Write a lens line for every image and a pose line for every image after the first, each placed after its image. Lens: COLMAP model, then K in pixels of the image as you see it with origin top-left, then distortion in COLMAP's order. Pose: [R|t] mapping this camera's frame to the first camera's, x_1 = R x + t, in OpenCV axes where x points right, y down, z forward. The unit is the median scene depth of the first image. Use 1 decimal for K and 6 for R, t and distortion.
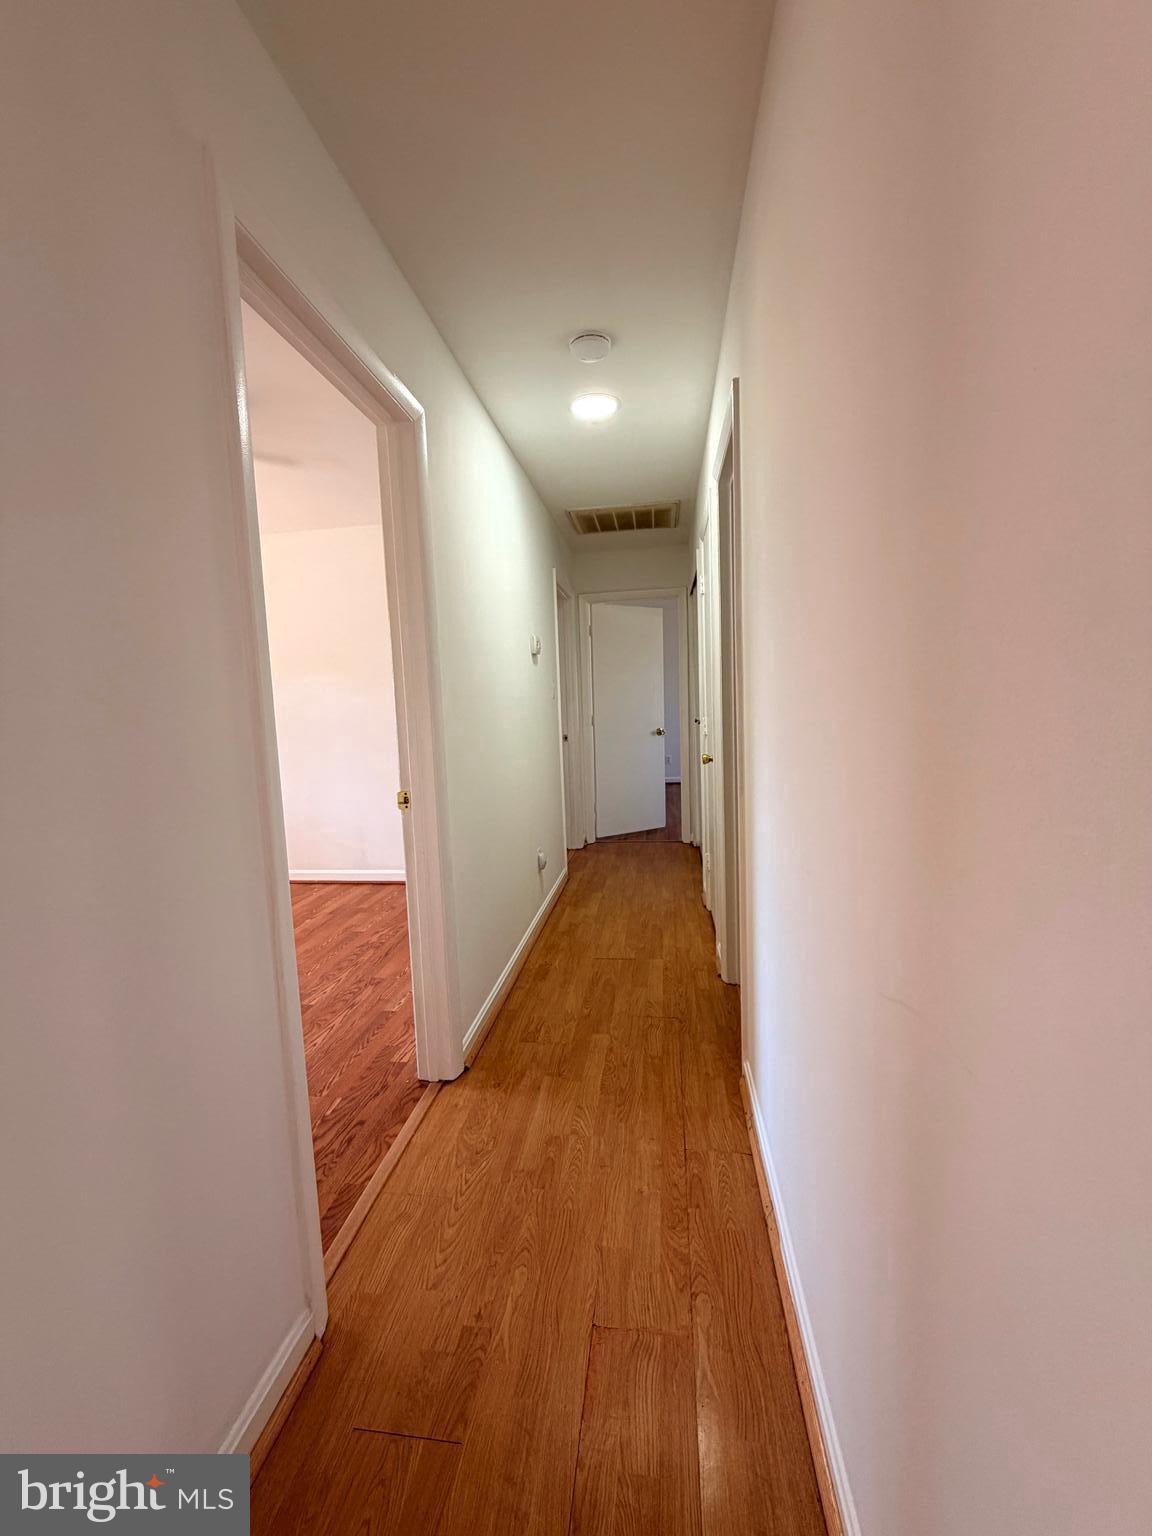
lens RADIAL K [[611.8, 0, 569.6], [0, 611.8, 768.5], [0, 0, 1]] dist [0.000950, -0.000362]
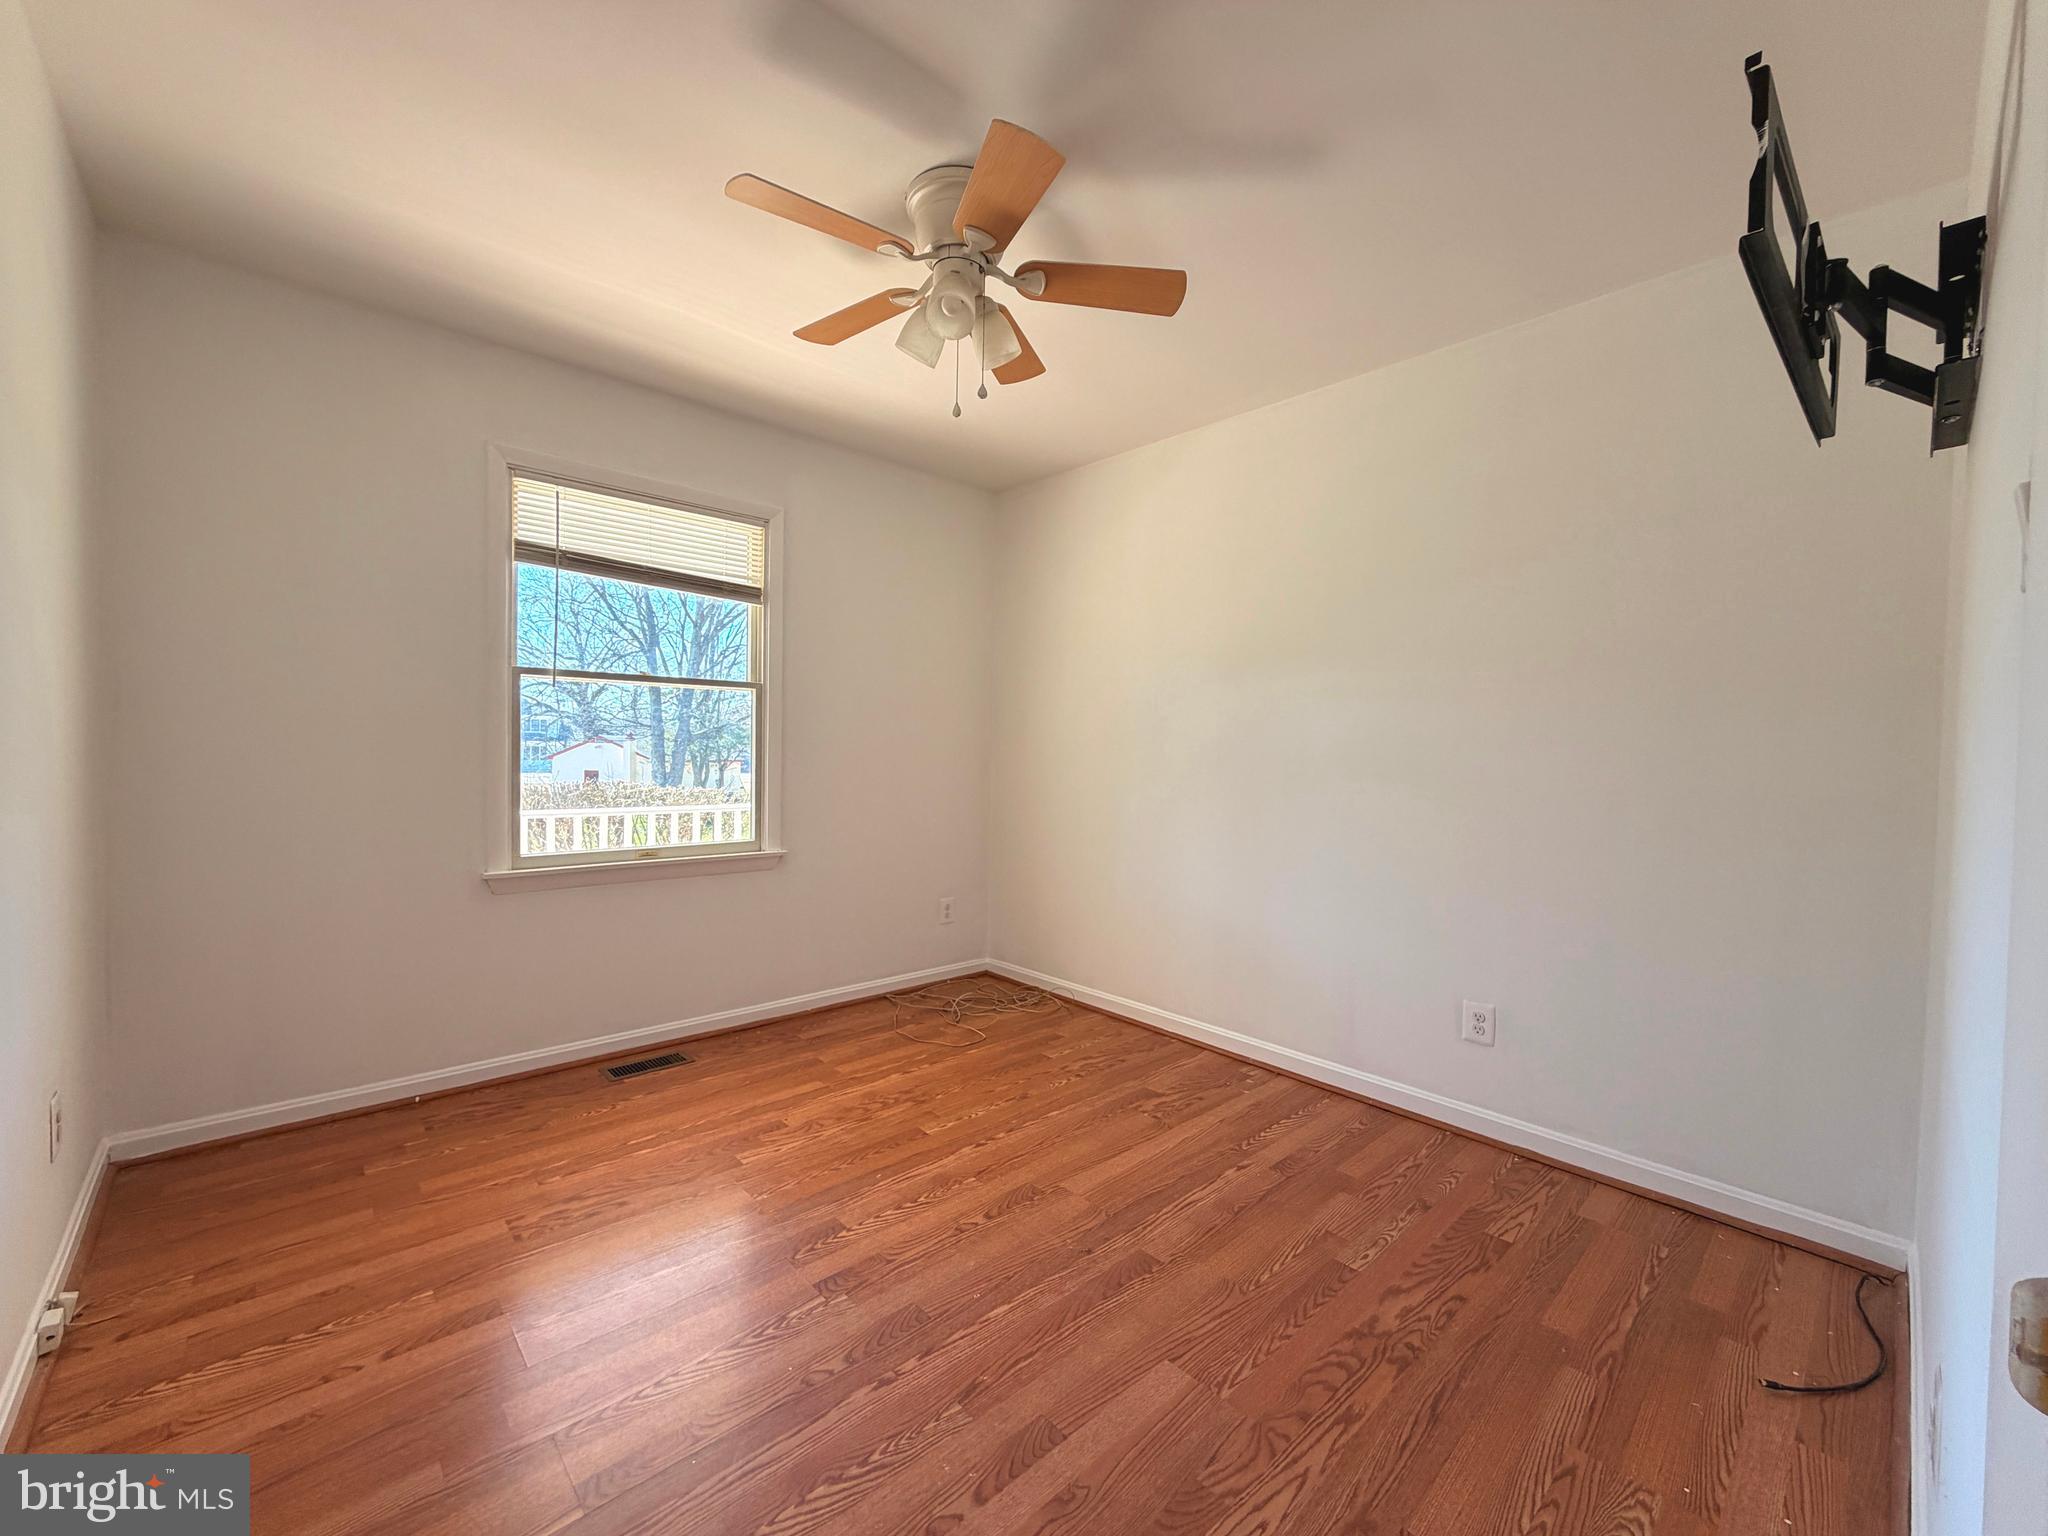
lens RADIAL K [[815.7, 0, 1022.5], [0, 815.7, 766.4], [0, 0, 1]] dist [0.000950, -0.000362]
pose [[0.781809, 0.066969, -0.619911, -0.181786], [-0.099876, 0.994828, -0.018489, -0.031095], [0.615467, 0.076369, 0.784454, 0.379319]]
